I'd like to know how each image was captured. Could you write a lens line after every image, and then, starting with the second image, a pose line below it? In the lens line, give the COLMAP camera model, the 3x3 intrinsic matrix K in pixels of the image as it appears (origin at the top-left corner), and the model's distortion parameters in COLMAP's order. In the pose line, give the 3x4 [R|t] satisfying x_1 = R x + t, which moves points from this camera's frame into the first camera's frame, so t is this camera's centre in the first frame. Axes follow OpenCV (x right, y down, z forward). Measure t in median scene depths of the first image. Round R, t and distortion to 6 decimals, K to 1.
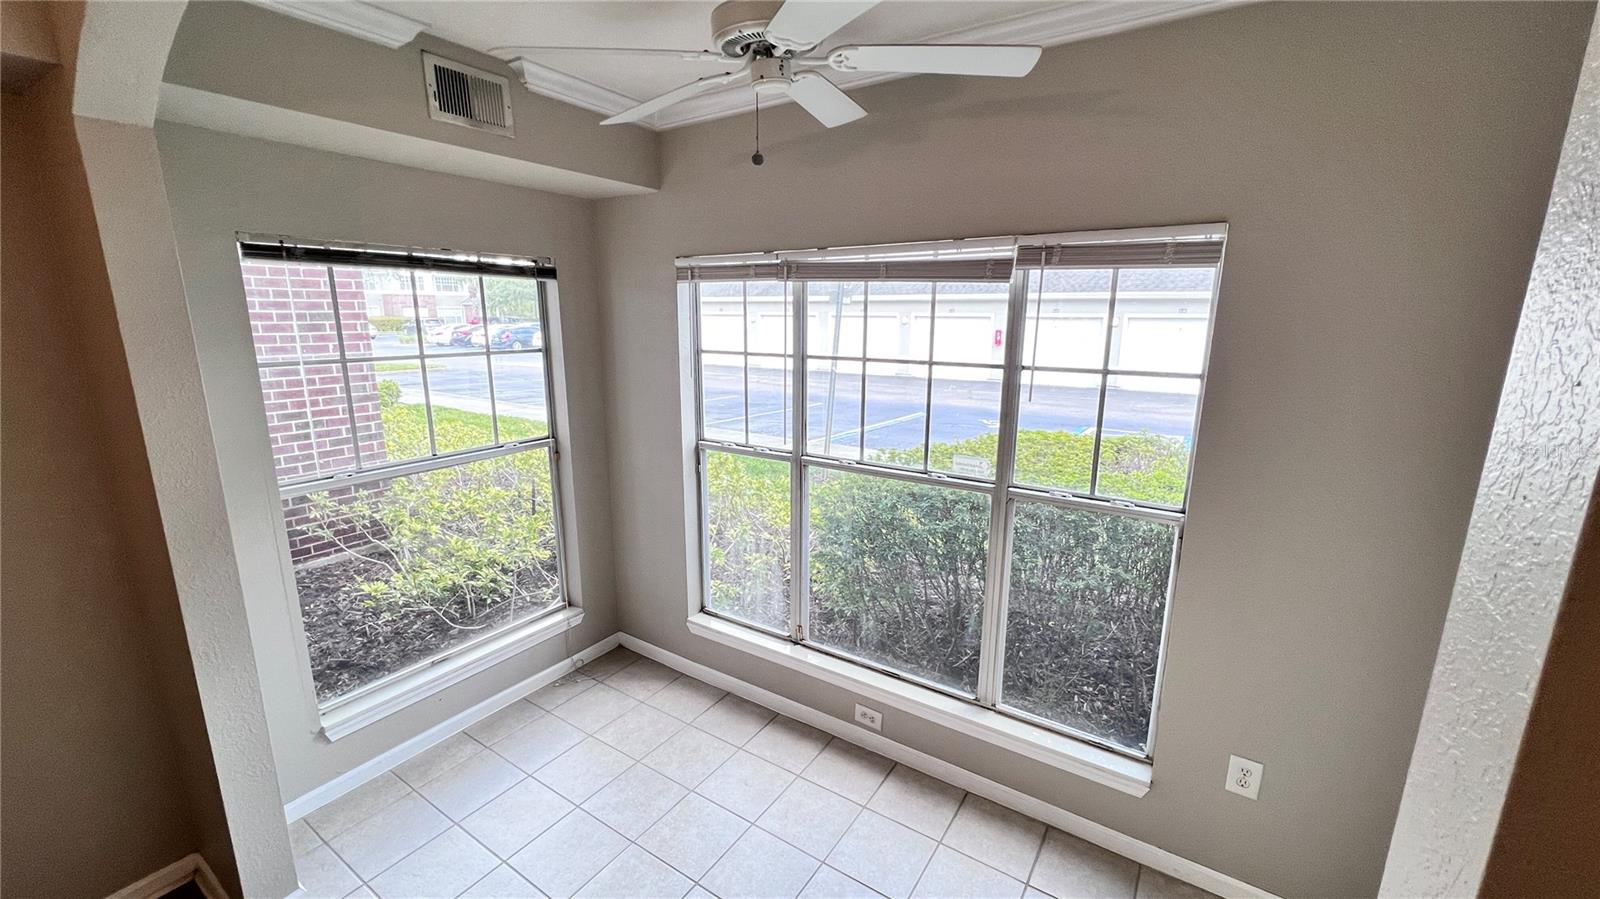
lens RADIAL K [[639.3, 0, 800.6], [0, 639.3, 453.2], [0, 0, 1]] dist [0.001651, 0.000040]
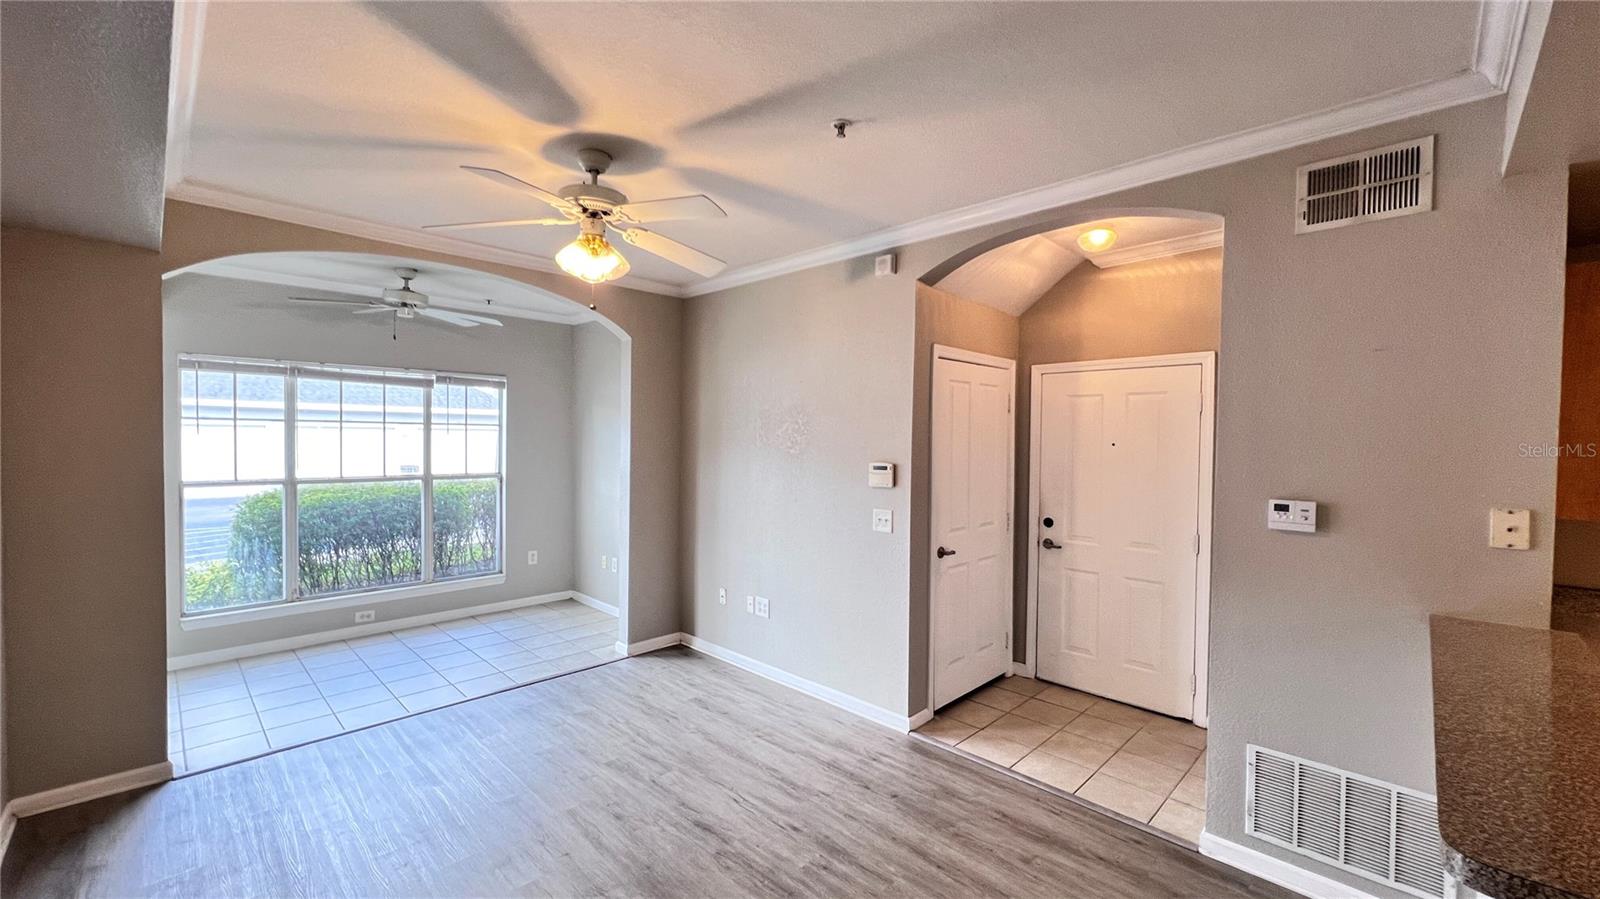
lens RADIAL K [[639.3, 0, 800.6], [0, 639.3, 453.2], [0, 0, 1]] dist [0.001651, 0.000040]
pose [[0.192876, -0.027197, 0.980846, -1.413512], [0.198872, 0.979953, -0.011934, 0.225565], [-0.960858, 0.197365, 0.194418, -0.623638]]
